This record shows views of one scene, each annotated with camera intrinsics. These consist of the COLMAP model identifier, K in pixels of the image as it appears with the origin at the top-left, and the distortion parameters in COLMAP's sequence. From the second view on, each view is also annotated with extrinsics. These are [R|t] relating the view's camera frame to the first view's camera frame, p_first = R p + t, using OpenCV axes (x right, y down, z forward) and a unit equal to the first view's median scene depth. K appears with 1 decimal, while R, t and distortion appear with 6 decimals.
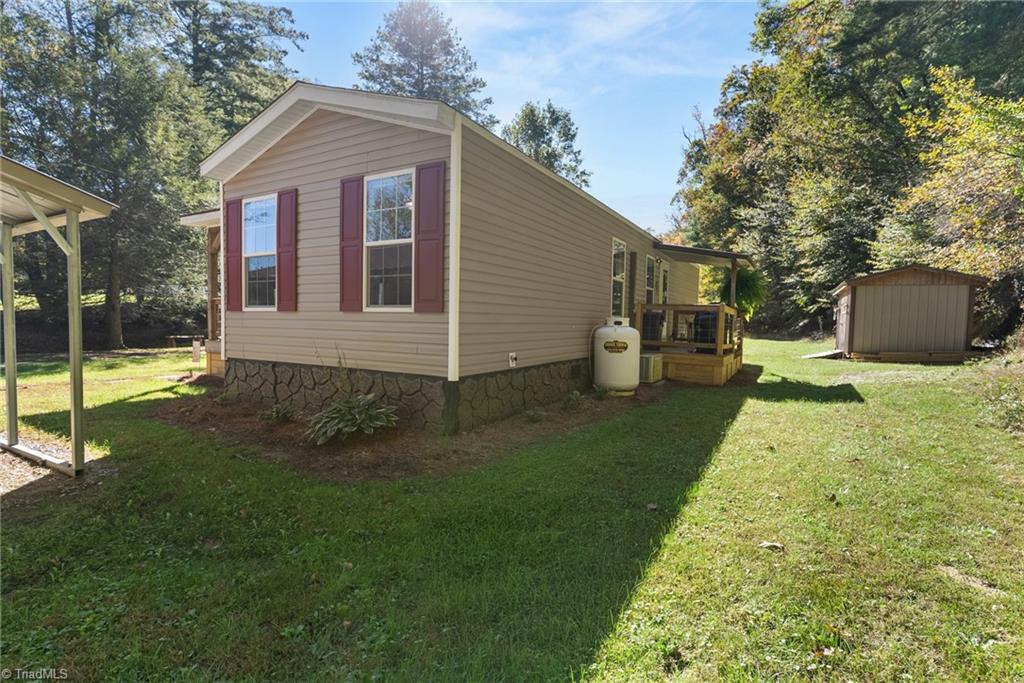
lens RADIAL K [[488.2, 0, 510.7], [0, 488.2, 340.8], [0, 0, 1]] dist [0.001022, -0.000415]
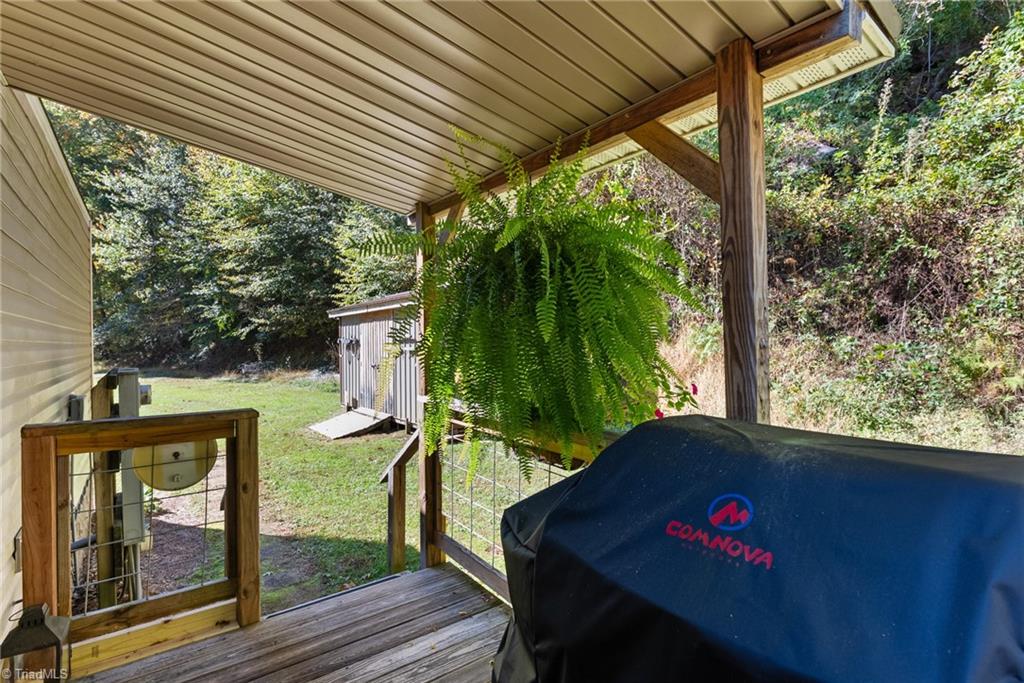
lens RADIAL K [[488.2, 0, 510.7], [0, 488.2, 340.8], [0, 0, 1]] dist [0.001022, -0.000415]
pose [[0.388284, -0.032908, 0.920952, 0.115511], [0.060782, 0.998101, 0.010039, -0.037749], [-0.919533, 0.052079, 0.389546, 0.365627]]
